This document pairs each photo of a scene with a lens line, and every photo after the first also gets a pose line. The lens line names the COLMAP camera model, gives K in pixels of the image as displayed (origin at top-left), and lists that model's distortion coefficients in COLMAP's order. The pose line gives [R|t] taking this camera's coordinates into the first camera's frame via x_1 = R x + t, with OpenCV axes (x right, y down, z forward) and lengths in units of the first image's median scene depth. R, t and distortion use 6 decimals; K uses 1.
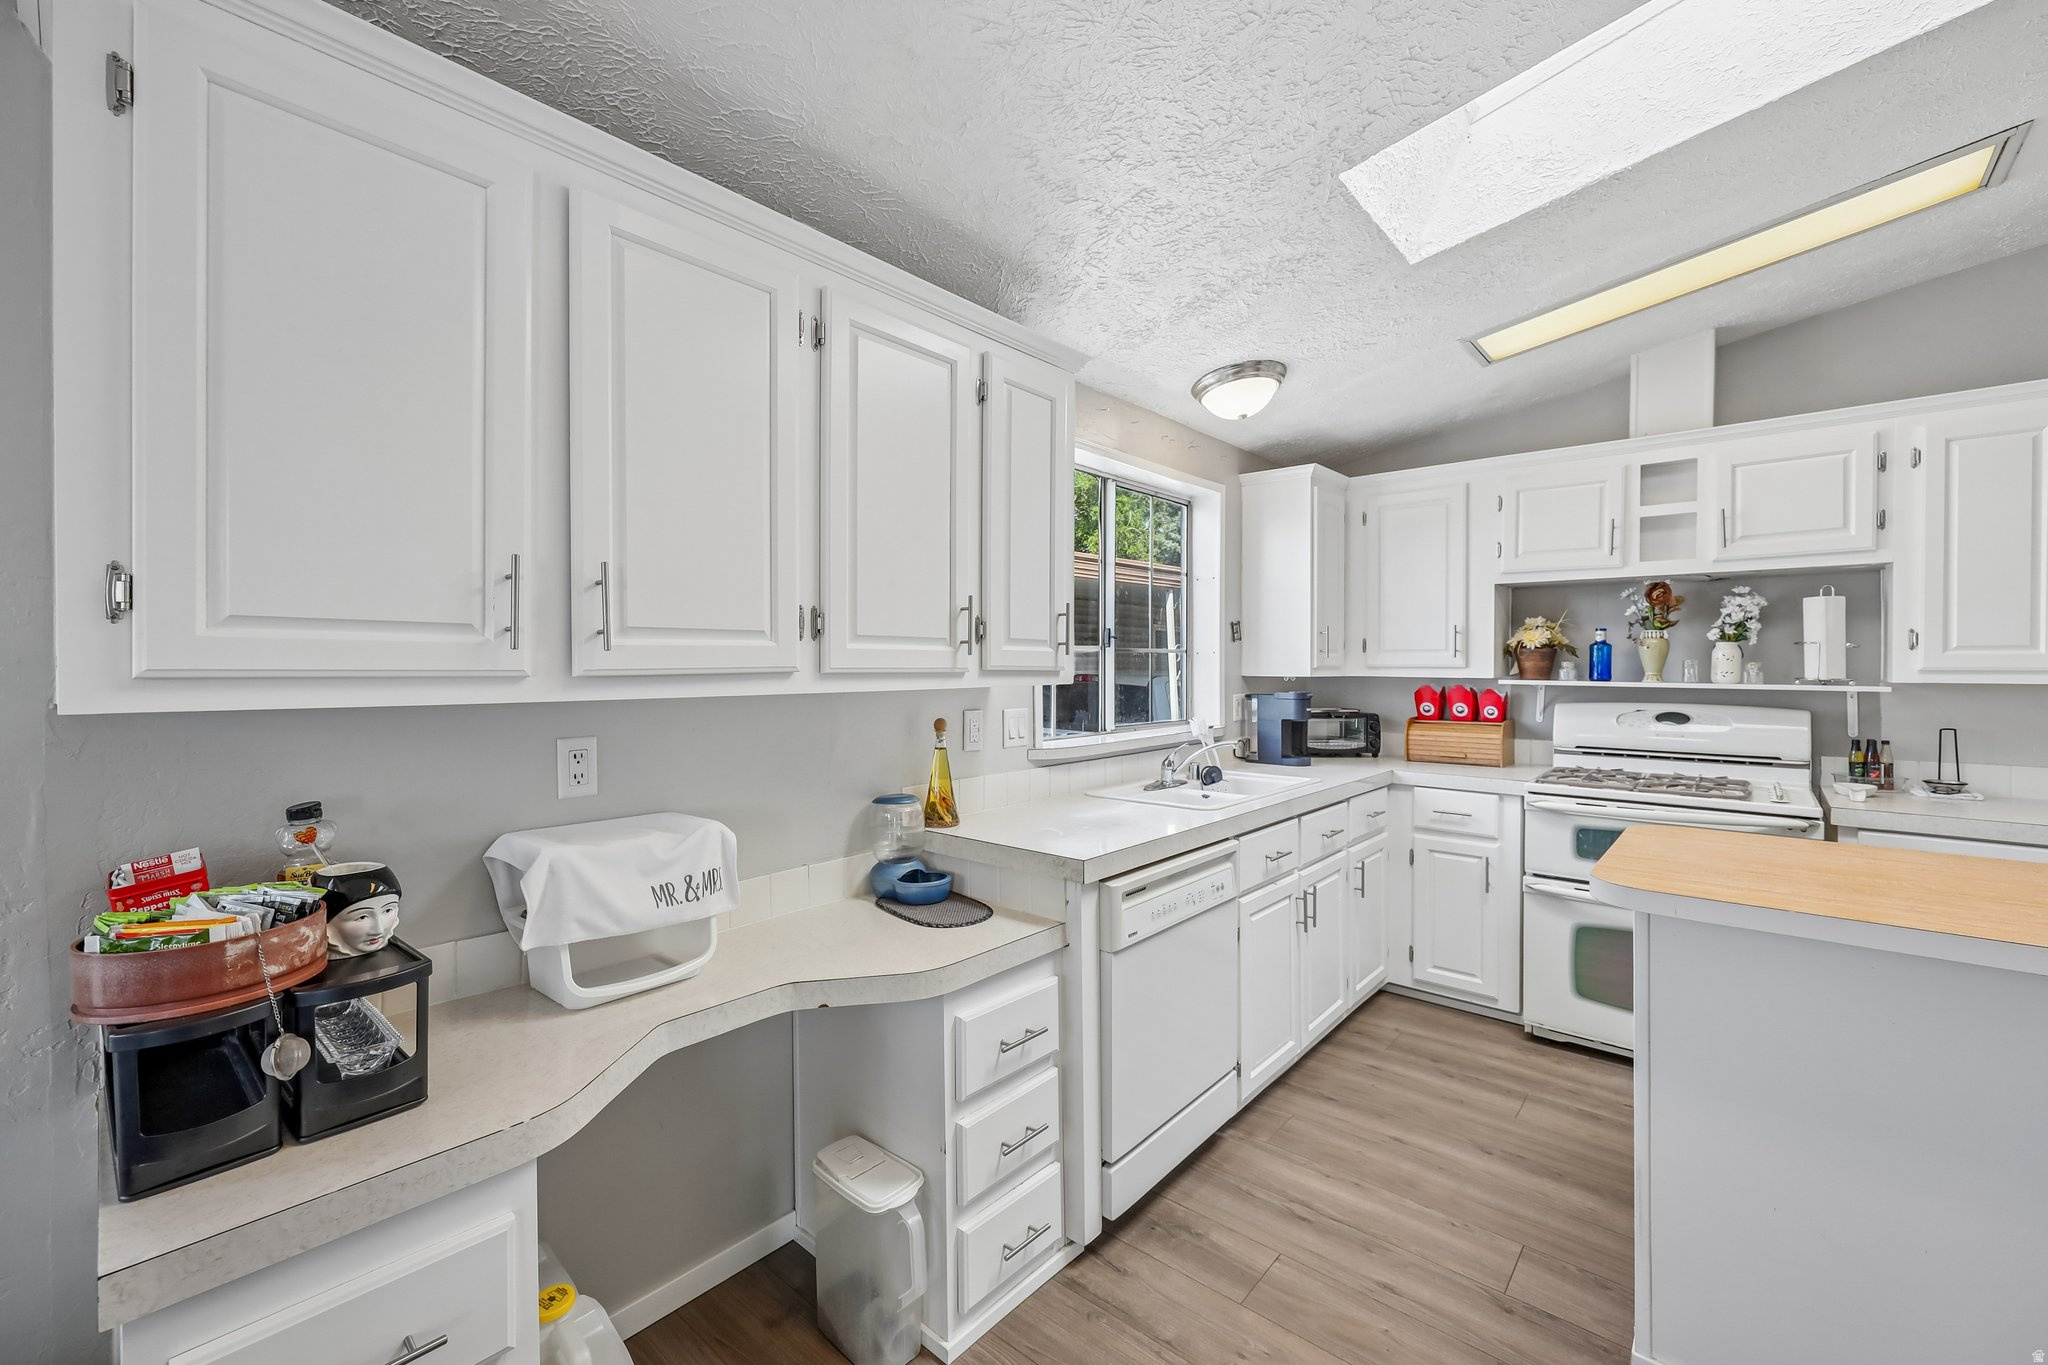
lens RADIAL K [[837.4, 0, 1024.6], [0, 837.4, 671.3], [0, 0, 1]] dist [0.003299, -0.000369]
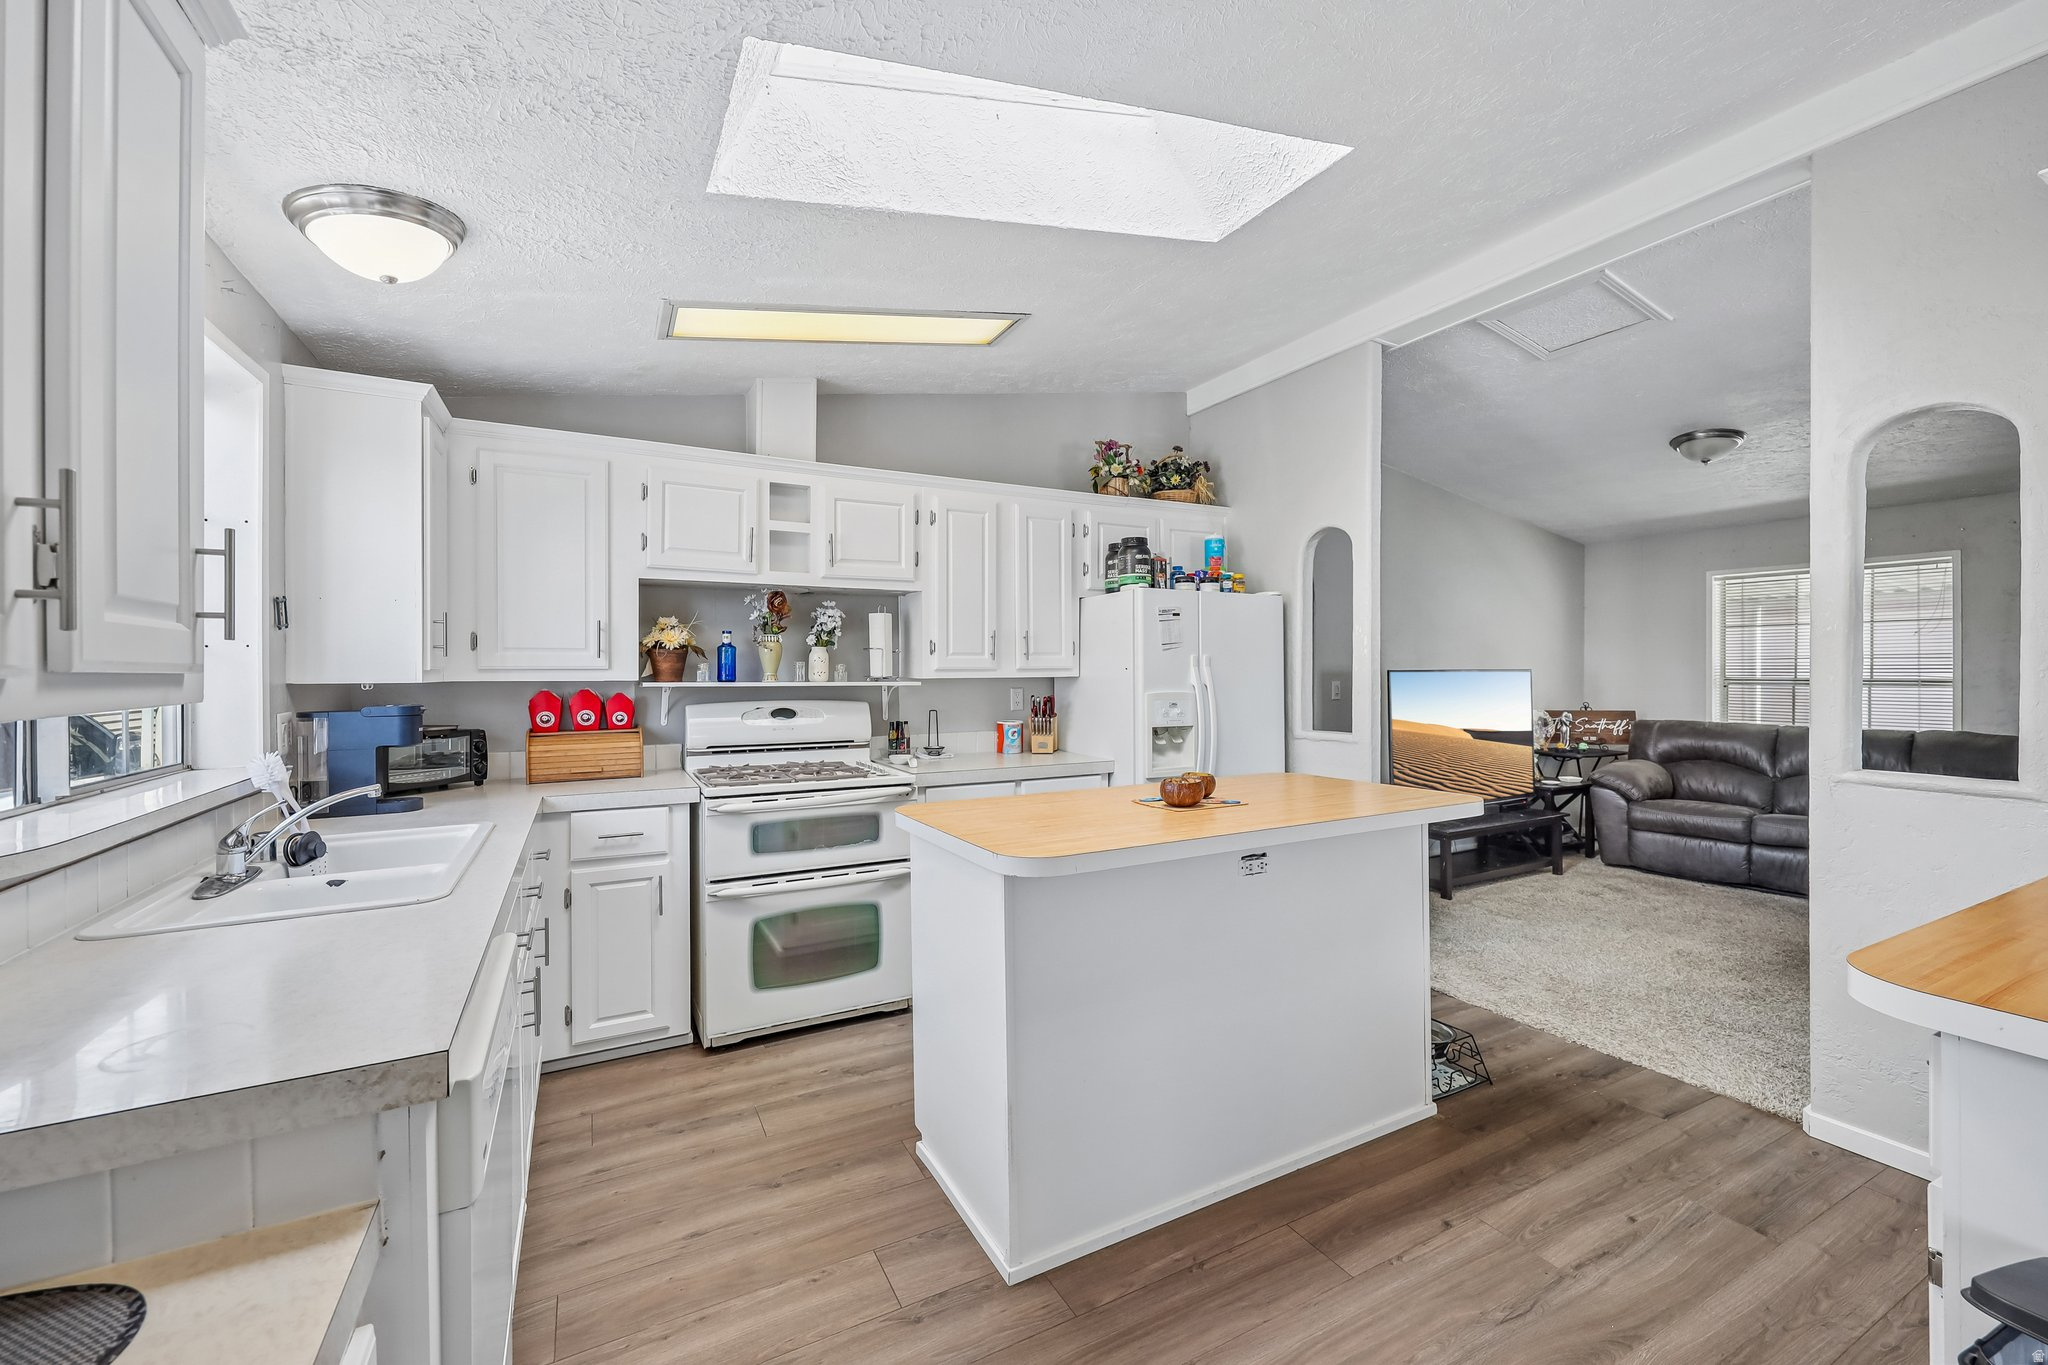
lens RADIAL K [[837.4, 0, 1038.7], [0, 837.4, 670.9], [0, 0, 1]] dist [0.003299, -0.000369]
pose [[0.347704, -0.004902, 0.937591, -0.175167], [0.012385, 0.999923, 0.000635, 0.002567], [-0.937522, 0.011392, 0.347738, 0.314317]]
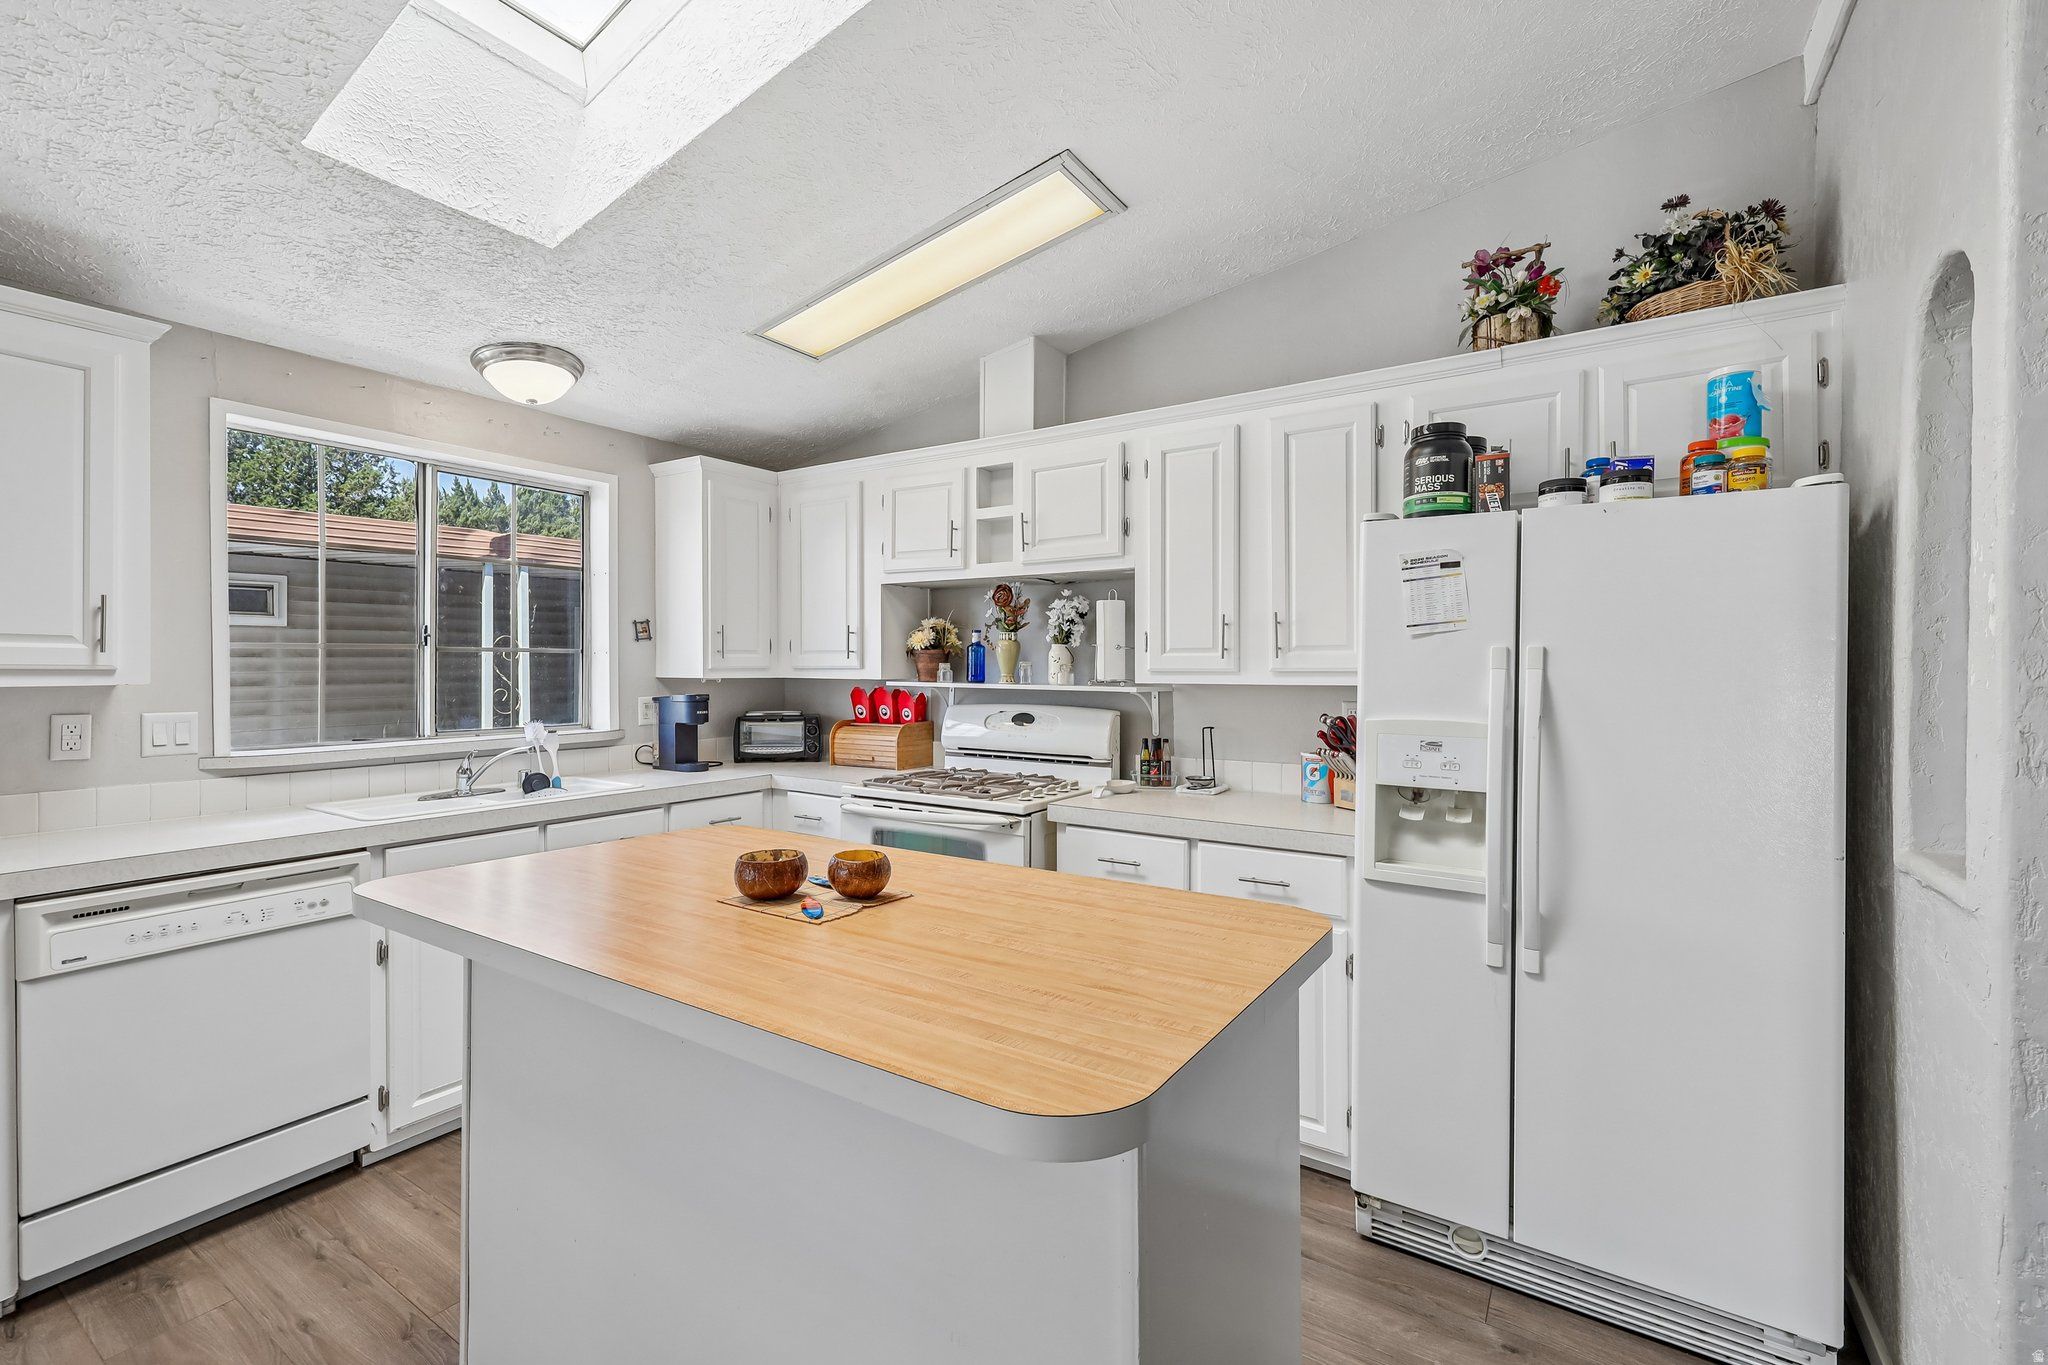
lens RADIAL K [[874.6, 0, 1023.0], [0, 874.6, 674.3], [0, 0, 1]] dist [0.002399, 0.000347]
pose [[0.990648, 0.000792, 0.136443, 0.683863], [-0.000590, 0.999999, -0.001516, 0.003892], [-0.136444, 0.001421, 0.990647, -0.051698]]
